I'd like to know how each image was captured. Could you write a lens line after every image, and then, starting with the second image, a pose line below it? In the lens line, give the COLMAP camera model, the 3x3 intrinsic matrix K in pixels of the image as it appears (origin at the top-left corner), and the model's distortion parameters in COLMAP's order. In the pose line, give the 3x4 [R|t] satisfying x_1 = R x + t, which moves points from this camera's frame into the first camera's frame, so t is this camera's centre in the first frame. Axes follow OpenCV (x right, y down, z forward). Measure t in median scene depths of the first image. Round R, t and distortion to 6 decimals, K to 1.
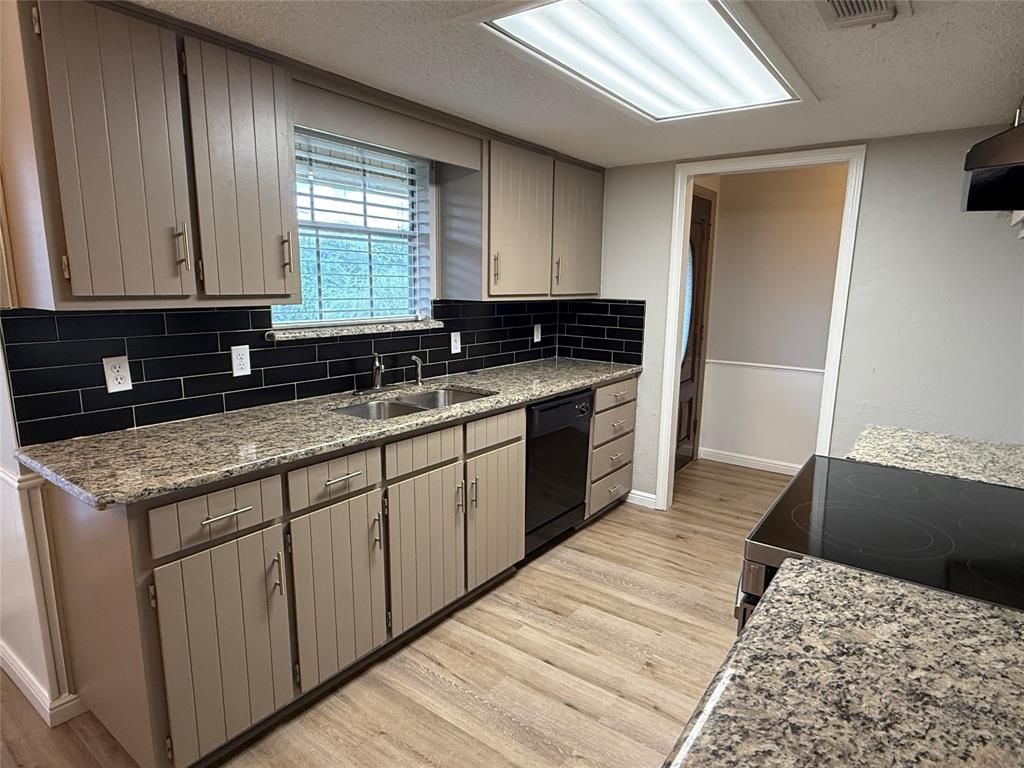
lens RADIAL K [[587.8, 0, 512.0], [0, 587.8, 384.0], [0, 0, 1]] dist [-0.000666, -0.000220]
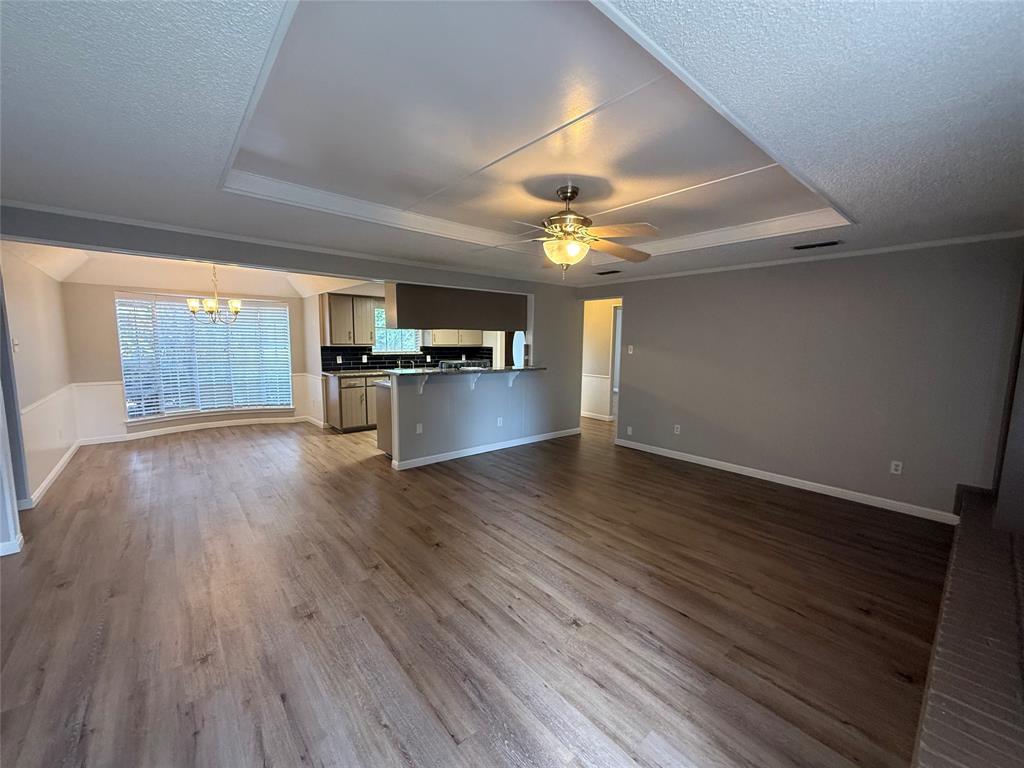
lens RADIAL K [[408.8, 0, 512.0], [0, 408.8, 384.0], [0, 0, 1]] dist [-0.002104, 0.000041]
pose [[0.973586, 0.018249, -0.227590, 1.015080], [-0.033559, 0.997412, -0.063582, 0.234937], [0.225841, 0.069540, 0.971679, -1.328799]]
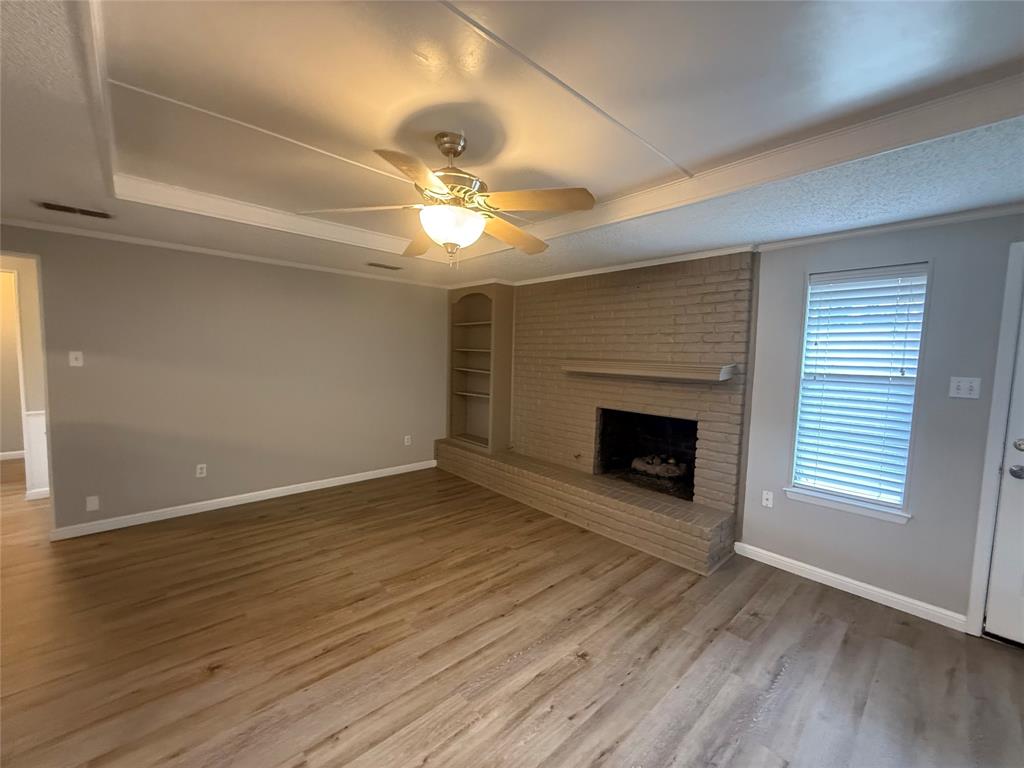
lens RADIAL K [[408.8, 0, 512.0], [0, 408.8, 384.0], [0, 0, 1]] dist [-0.002104, 0.000041]
pose [[0.192446, -0.085503, 0.977576, 0.309743], [0.148029, 0.987327, 0.057215, 0.104357], [-0.970078, 0.133699, 0.202663, -0.642458]]
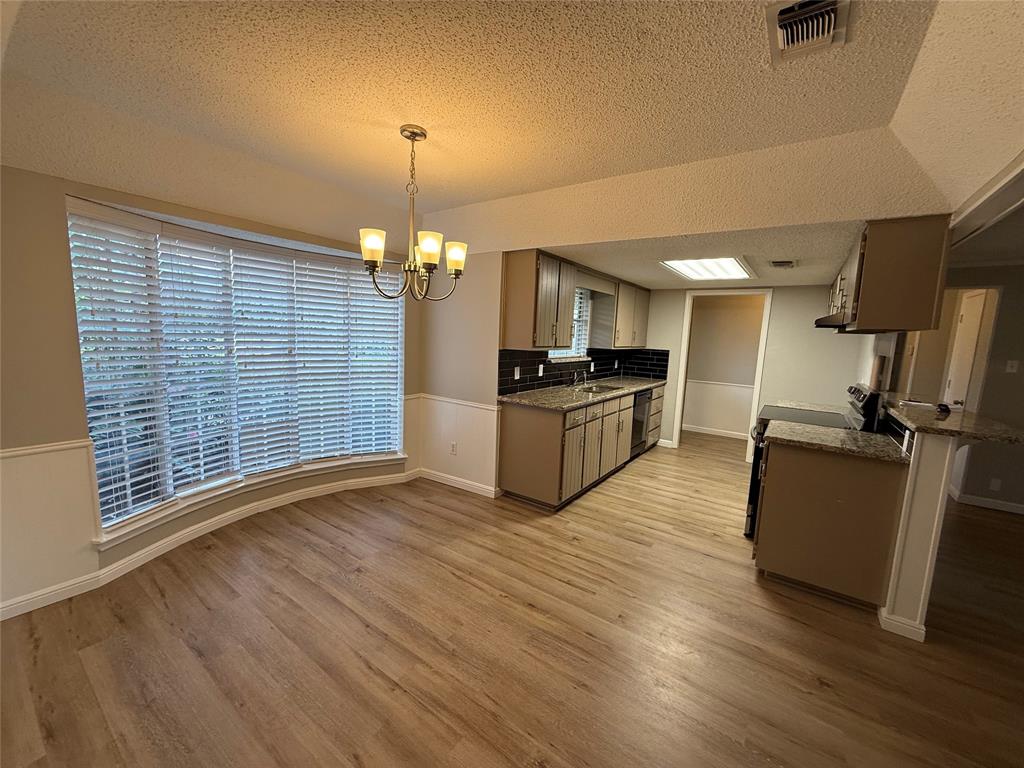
lens RADIAL K [[408.8, 0, 512.0], [0, 408.8, 384.0], [0, 0, 1]] dist [-0.002104, 0.000041]
pose [[0.999586, 0.020988, 0.019702, -0.471099], [-0.019999, 0.998592, -0.049130, 0.084867], [-0.020705, 0.048716, 0.998598, -0.608348]]
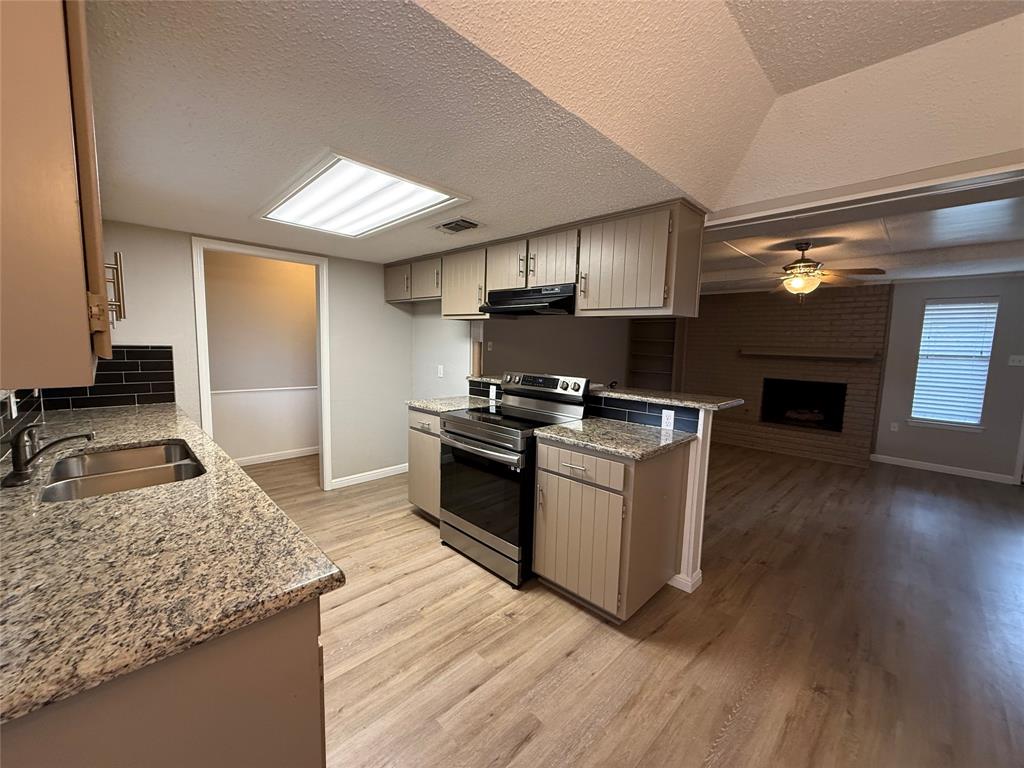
lens RADIAL K [[409.6, 0, 512.0], [0, 409.6, 384.0], [0, 0, 1]] dist [0.000320, -0.000260]
pose [[0.155792, -0.114758, 0.981101, -0.573005], [0.148878, 0.984611, 0.091528, -0.052508], [-0.976506, 0.131805, 0.170480, 0.272074]]
